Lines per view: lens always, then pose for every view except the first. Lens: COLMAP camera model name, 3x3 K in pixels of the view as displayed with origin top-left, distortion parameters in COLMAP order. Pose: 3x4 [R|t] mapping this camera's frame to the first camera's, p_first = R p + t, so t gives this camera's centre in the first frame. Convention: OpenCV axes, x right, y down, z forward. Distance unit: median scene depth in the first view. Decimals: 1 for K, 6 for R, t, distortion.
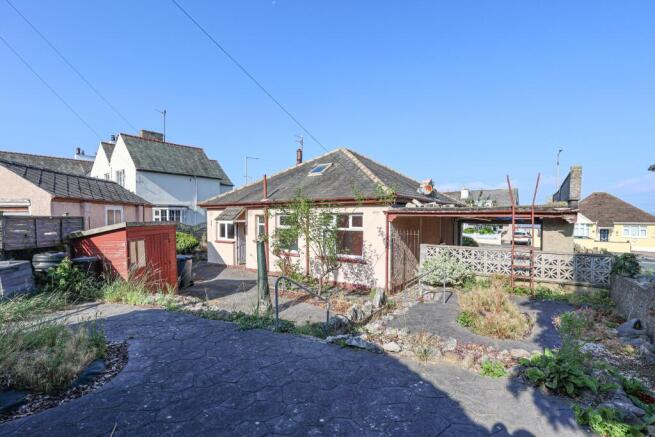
lens RADIAL K [[299.2, 0, 327.5], [0, 299.2, 218.5], [0, 0, 1]] dist [-0.000455, -0.000068]
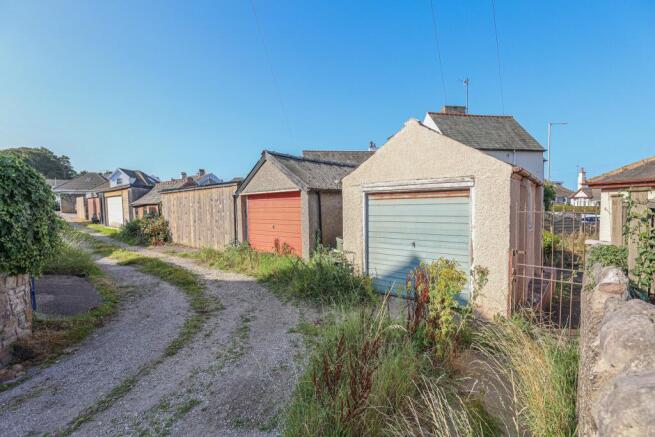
lens RADIAL K [[299.2, 0, 327.5], [0, 299.2, 218.5], [0, 0, 1]] dist [-0.000455, -0.000068]
pose [[0.719513, 0.036027, -0.693544, -0.235912], [-0.003121, 0.998811, 0.048646, -0.001379], [0.694472, -0.032837, 0.718770, 0.098689]]
